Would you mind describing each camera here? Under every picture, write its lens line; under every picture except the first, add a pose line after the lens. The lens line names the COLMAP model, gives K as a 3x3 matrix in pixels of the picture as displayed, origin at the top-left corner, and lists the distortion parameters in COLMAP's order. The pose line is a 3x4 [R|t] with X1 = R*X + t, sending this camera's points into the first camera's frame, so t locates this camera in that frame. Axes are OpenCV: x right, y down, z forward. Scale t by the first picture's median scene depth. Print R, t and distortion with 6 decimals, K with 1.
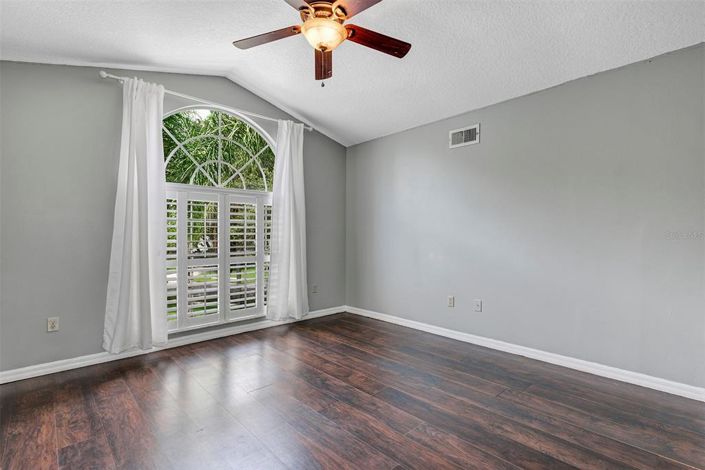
lens RADIAL K [[343.0, 0, 353.0], [0, 343.0, 236.8], [0, 0, 1]] dist [0.000001, -0.000002]
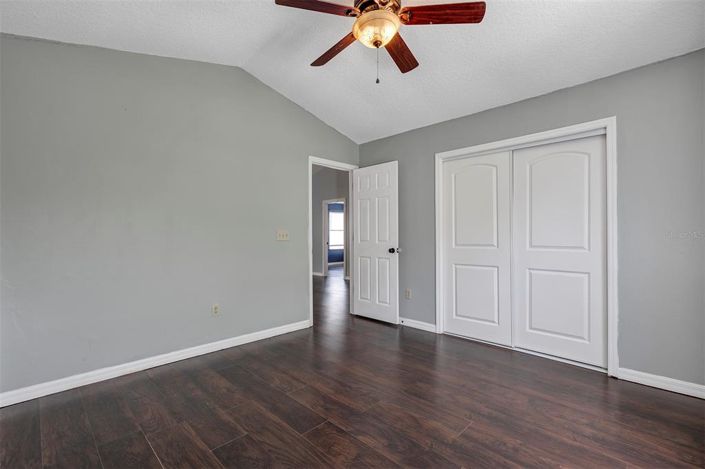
lens RADIAL K [[323.5, 0, 353.8], [0, 323.5, 231.2], [0, 0, 1]] dist [0.008356, -0.000282]
pose [[-0.999067, 0.004039, -0.042988, 0.021171], [0.004655, 0.999888, -0.014225, -0.004332], [0.042926, -0.014412, -0.998974, 1.932151]]
